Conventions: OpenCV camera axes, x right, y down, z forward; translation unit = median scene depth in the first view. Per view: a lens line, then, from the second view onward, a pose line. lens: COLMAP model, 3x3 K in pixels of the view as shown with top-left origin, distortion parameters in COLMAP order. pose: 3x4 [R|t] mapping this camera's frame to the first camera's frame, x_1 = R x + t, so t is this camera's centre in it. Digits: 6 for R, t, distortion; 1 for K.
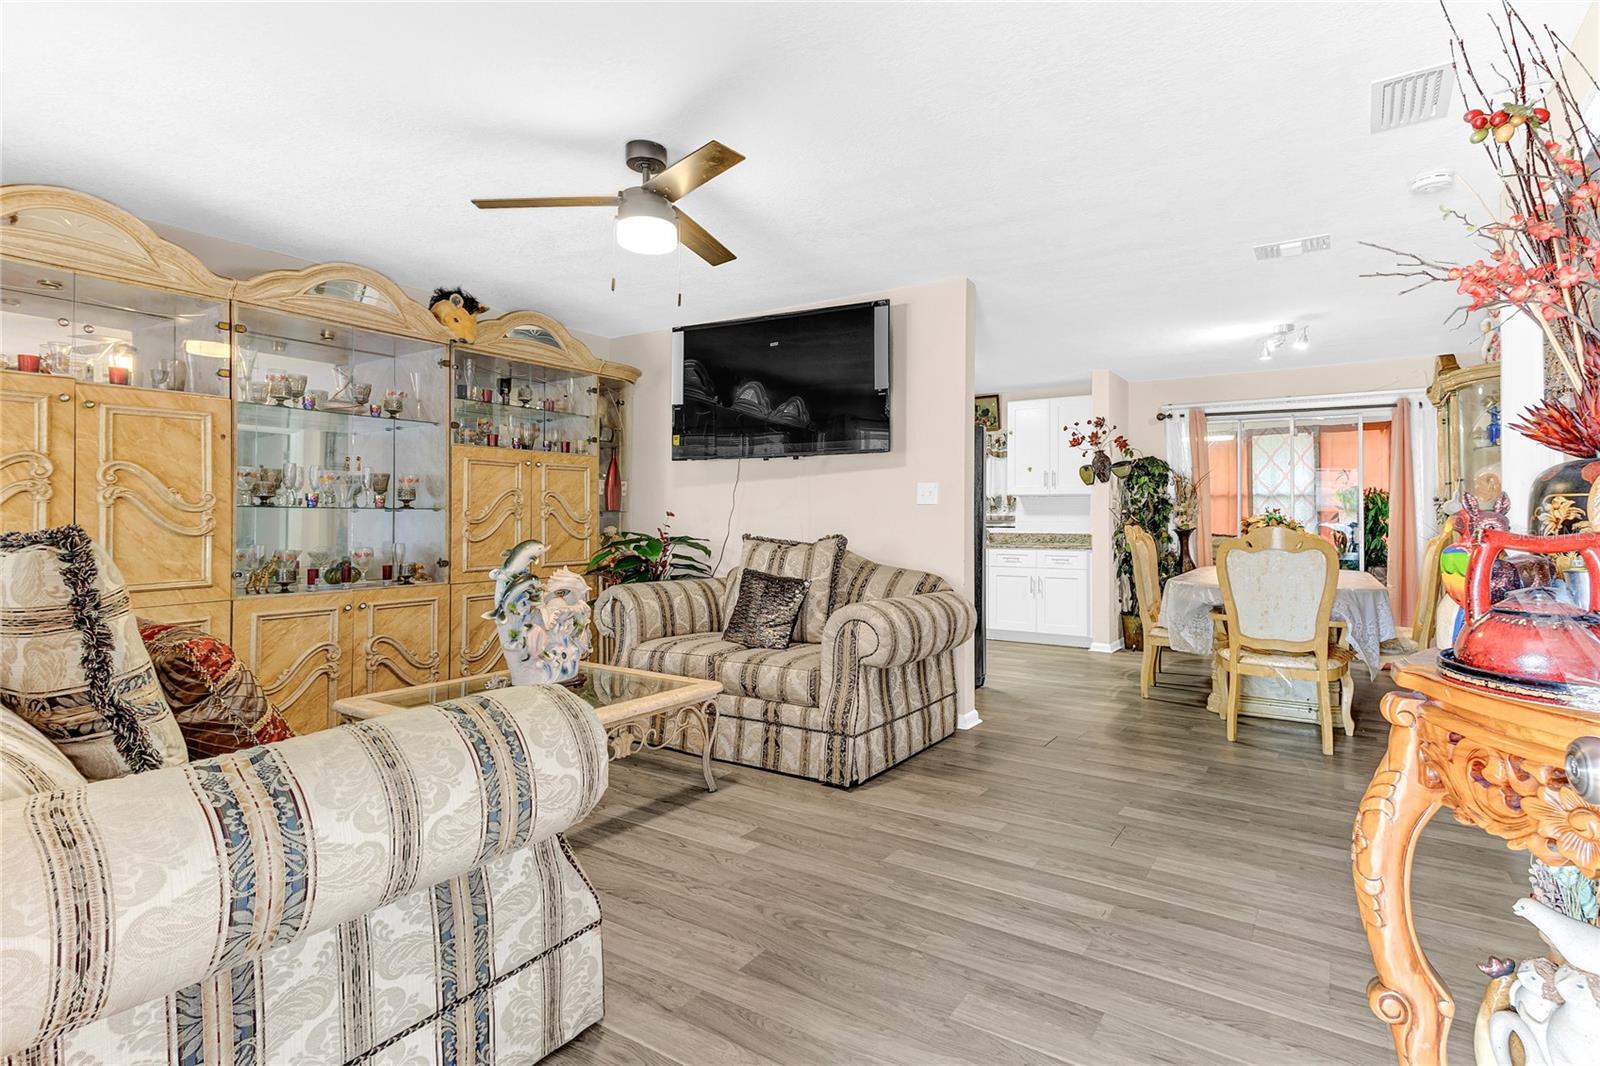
lens RADIAL K [[788.4, 0, 862.2], [0, 788.4, 523.2], [0, 0, 1]] dist [0.019973, 0.001124]
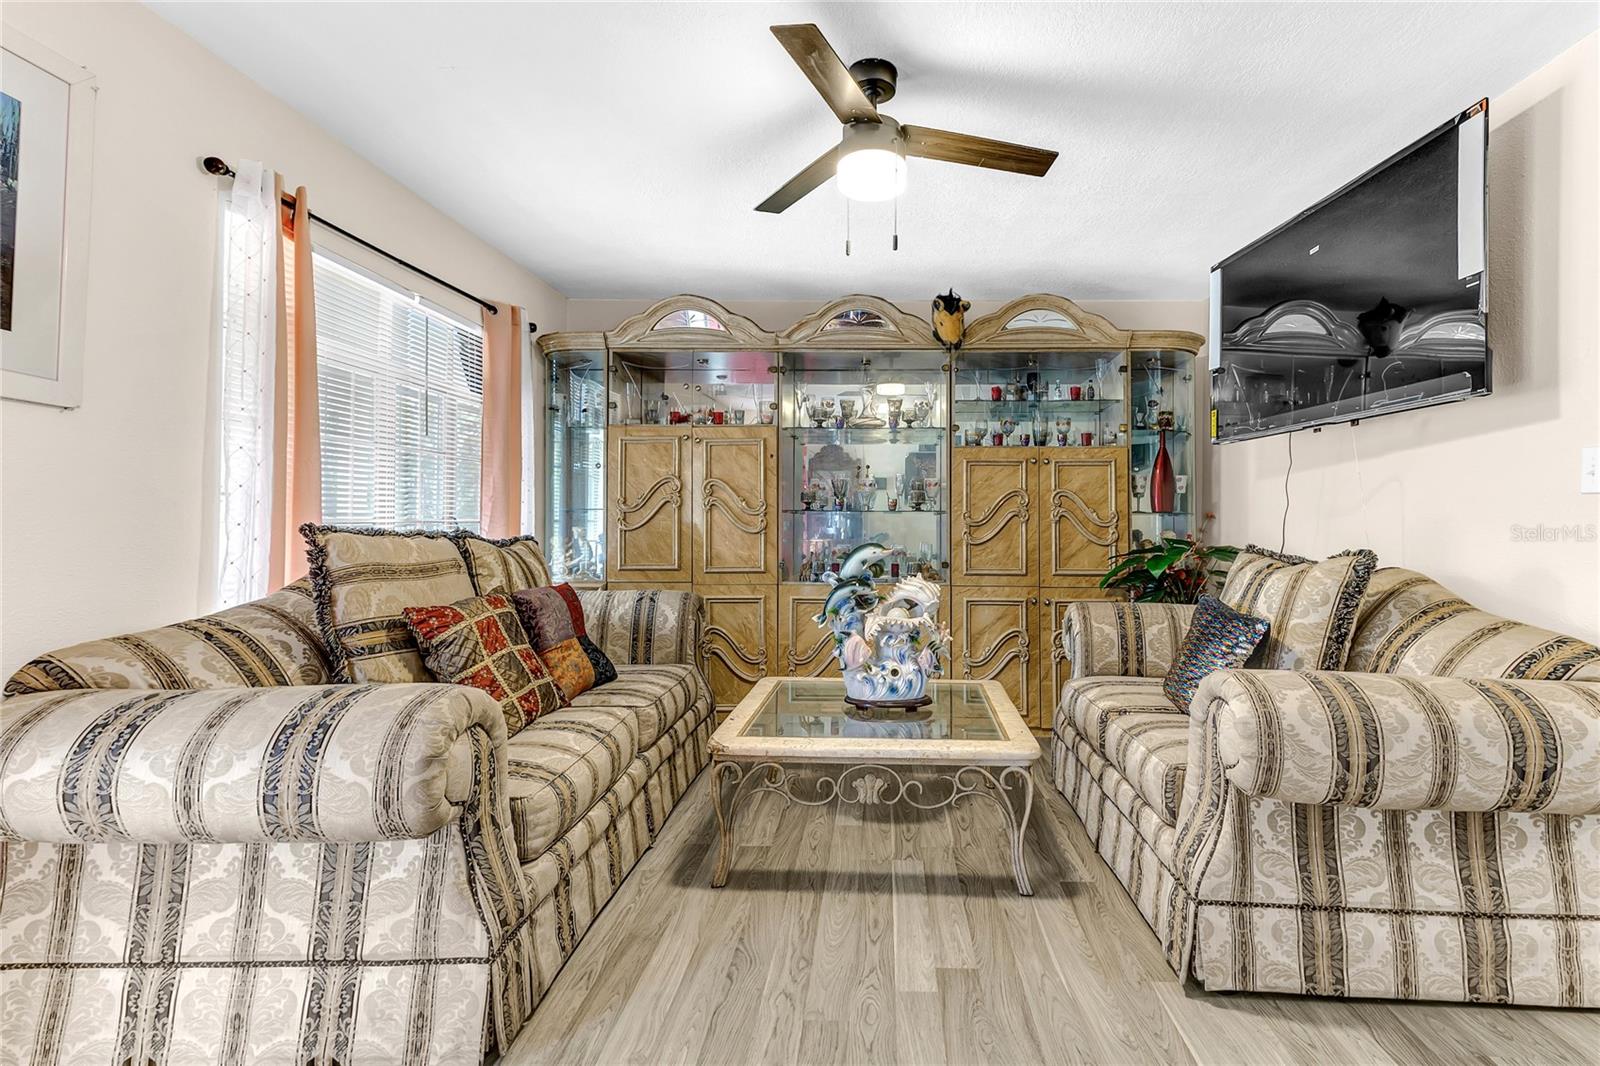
lens RADIAL K [[788.4, 0, 862.2], [0, 788.4, 523.2], [0, 0, 1]] dist [0.019973, 0.001124]
pose [[0.498300, 0.005183, -0.866989, 0.340480], [-0.009533, 0.999954, 0.000499, -0.002432], [0.866952, 0.008017, 0.498327, 0.461656]]
